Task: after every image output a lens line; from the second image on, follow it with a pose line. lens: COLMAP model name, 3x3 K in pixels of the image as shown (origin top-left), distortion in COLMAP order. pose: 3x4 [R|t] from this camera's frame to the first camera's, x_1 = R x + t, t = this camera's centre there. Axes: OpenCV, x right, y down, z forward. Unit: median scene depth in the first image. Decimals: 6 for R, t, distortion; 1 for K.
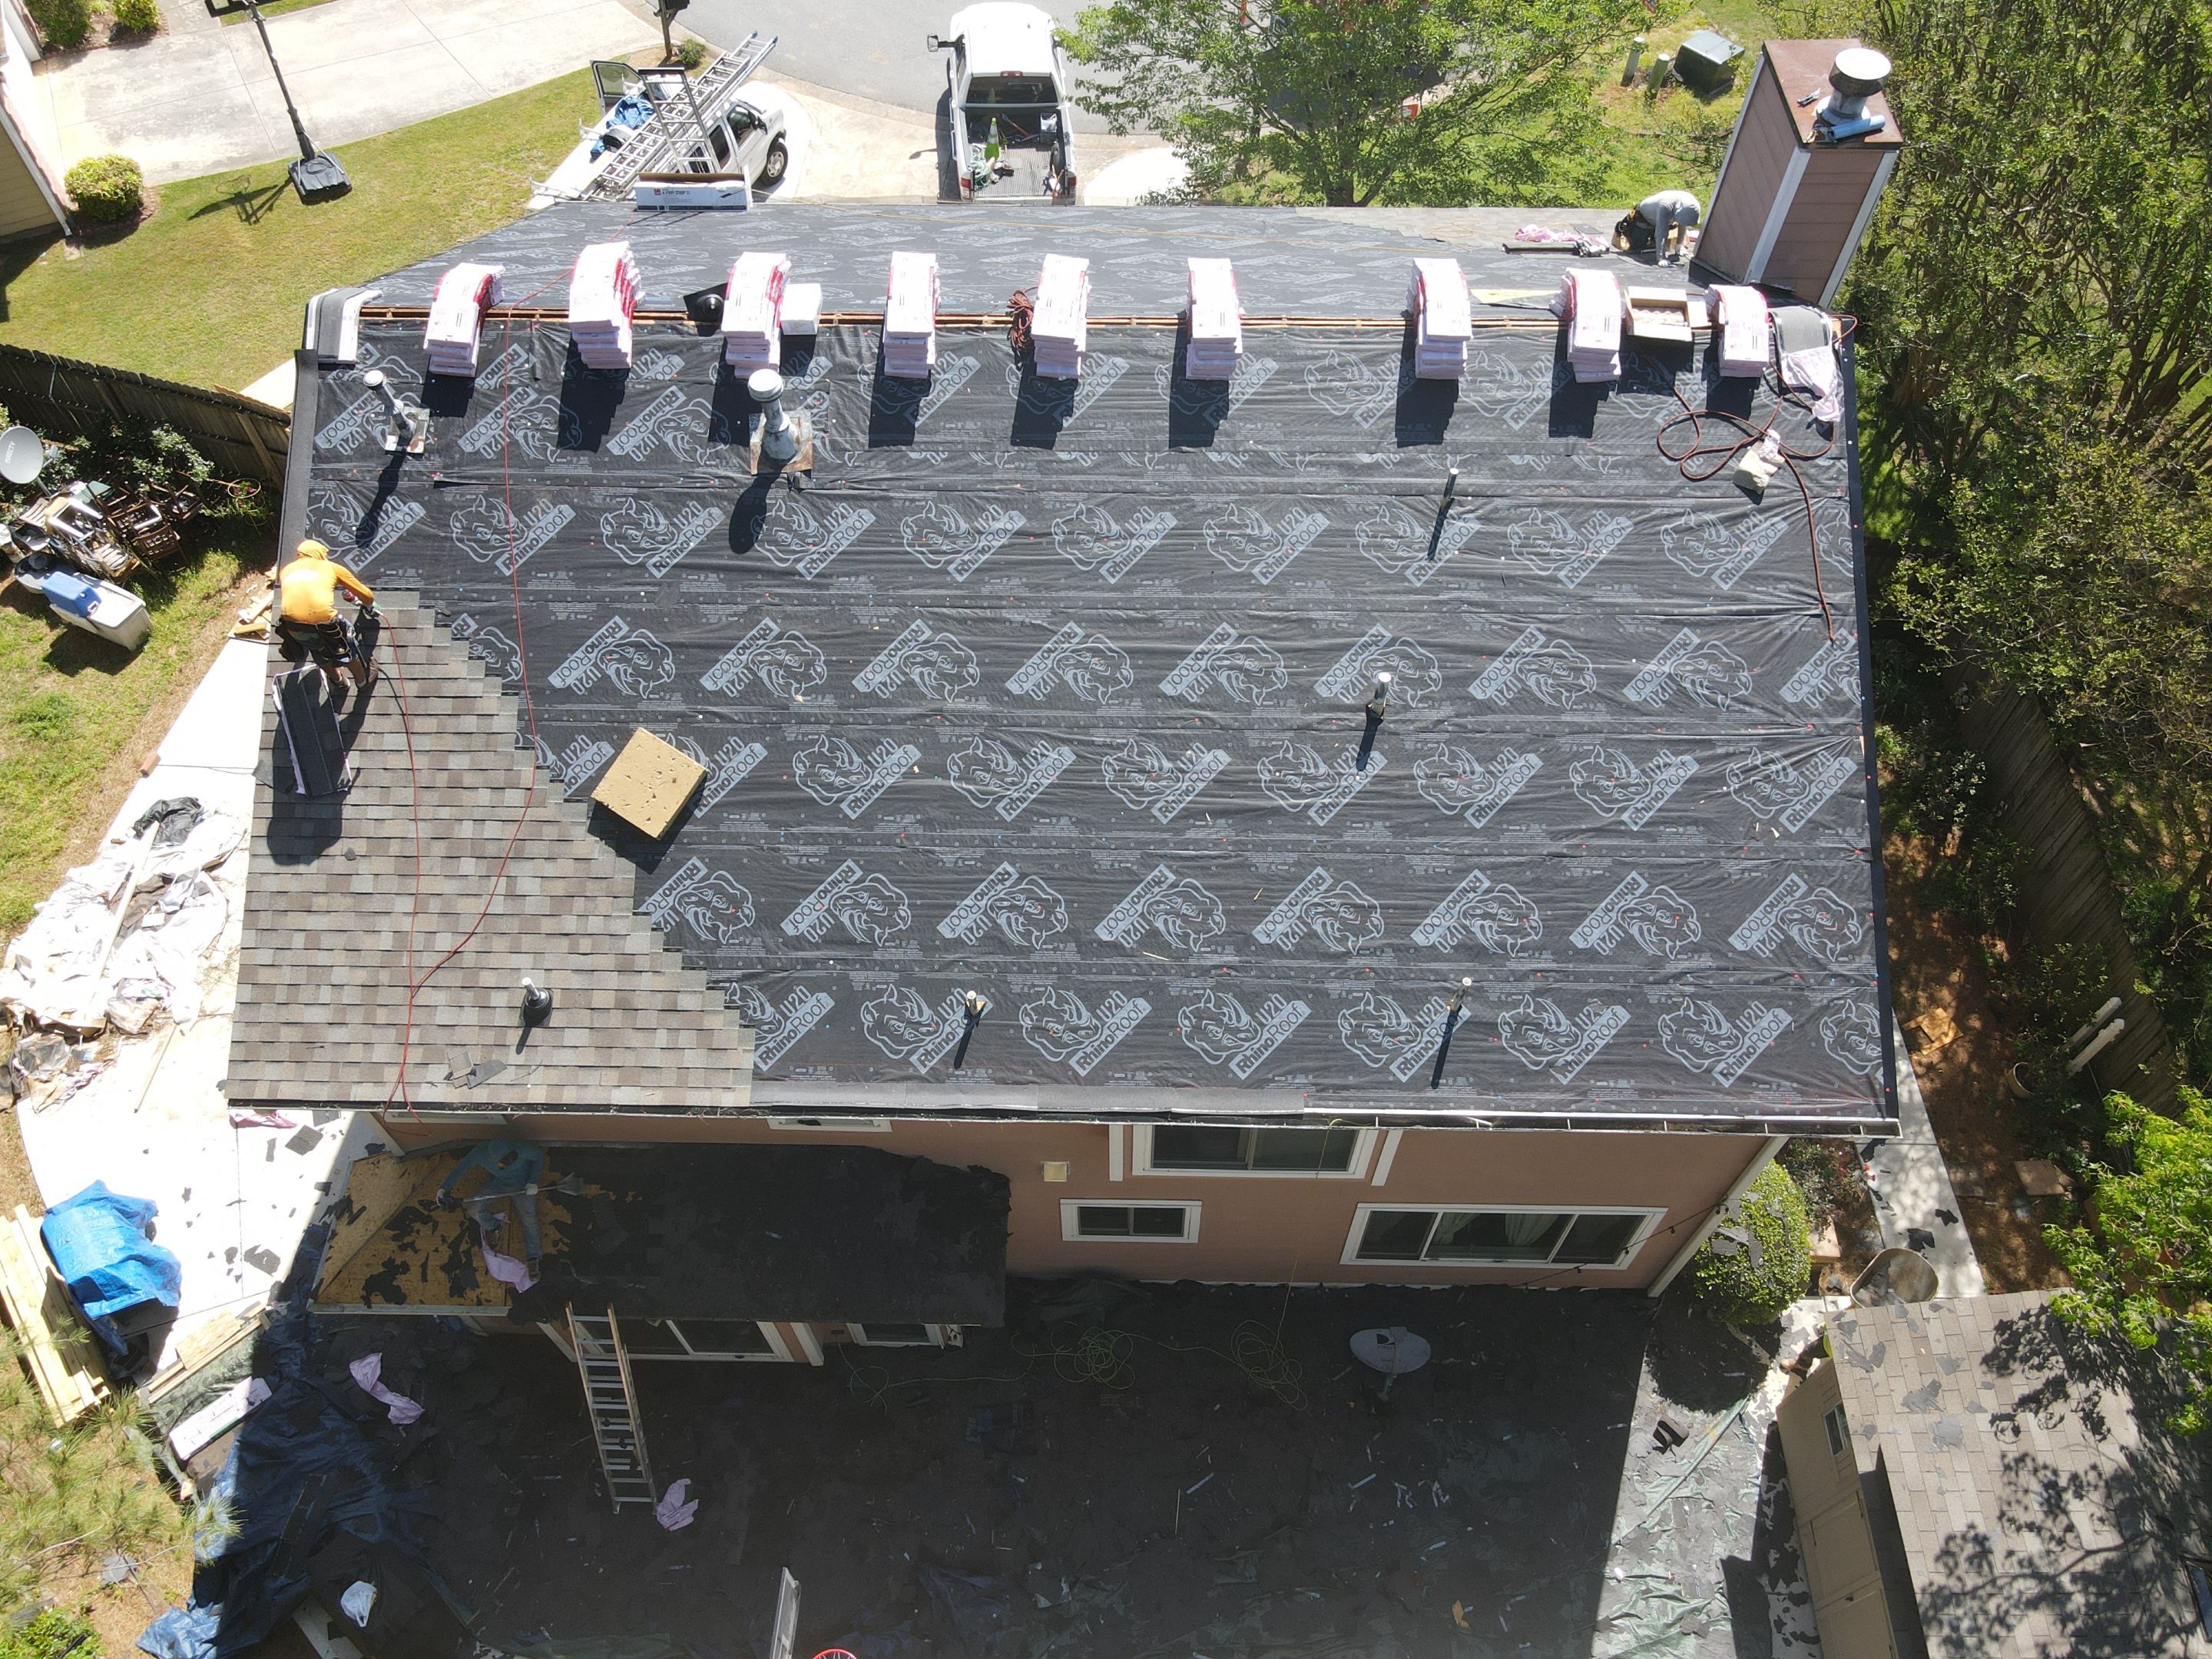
lens RADIAL K [[1594.2, 0, 1106.0], [0, 1594.2, 829.5], [0, 0, 1]] dist [0.017768, -0.000238]
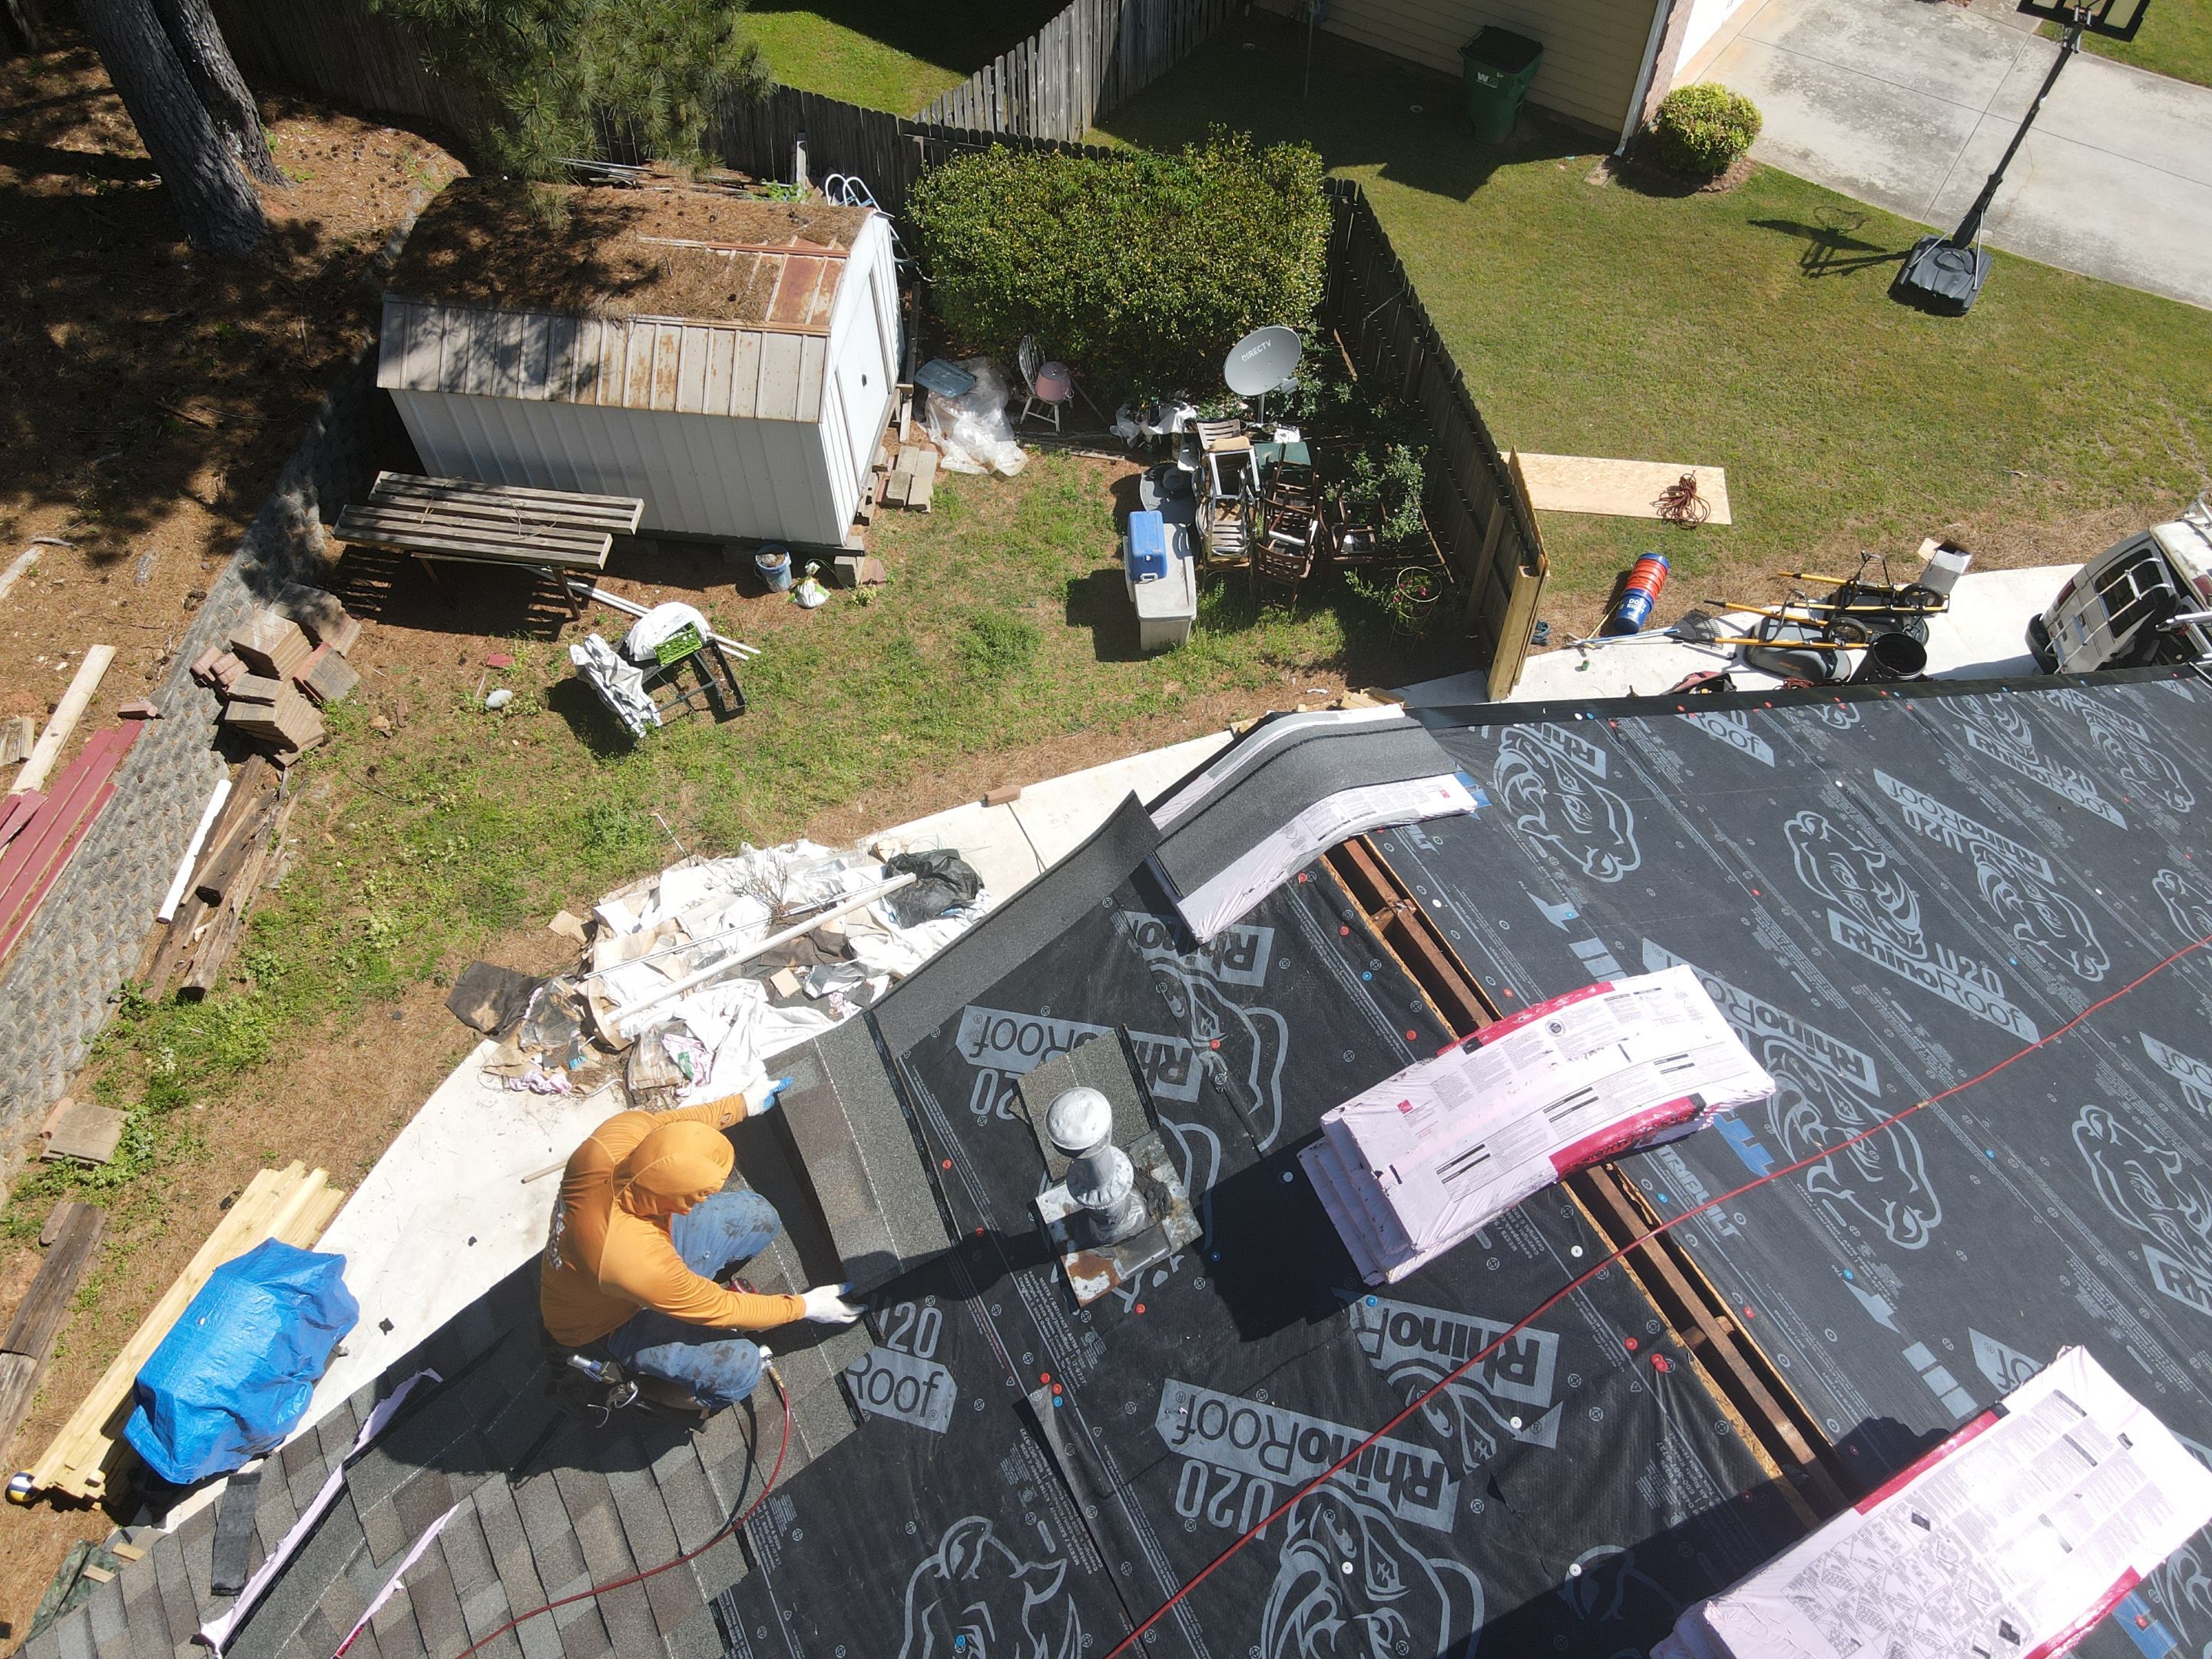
lens RADIAL K [[1619.2, 0, 1116.7], [0, 1619.2, 838.3], [0, 0, 1]] dist [0.001494, 0.002587]
pose [[0.483238, 0.715610, -0.504364, -0.196919], [-0.715302, 0.654892, 0.243844, -0.224485], [0.504801, 0.242938, 0.828346, 0.430395]]
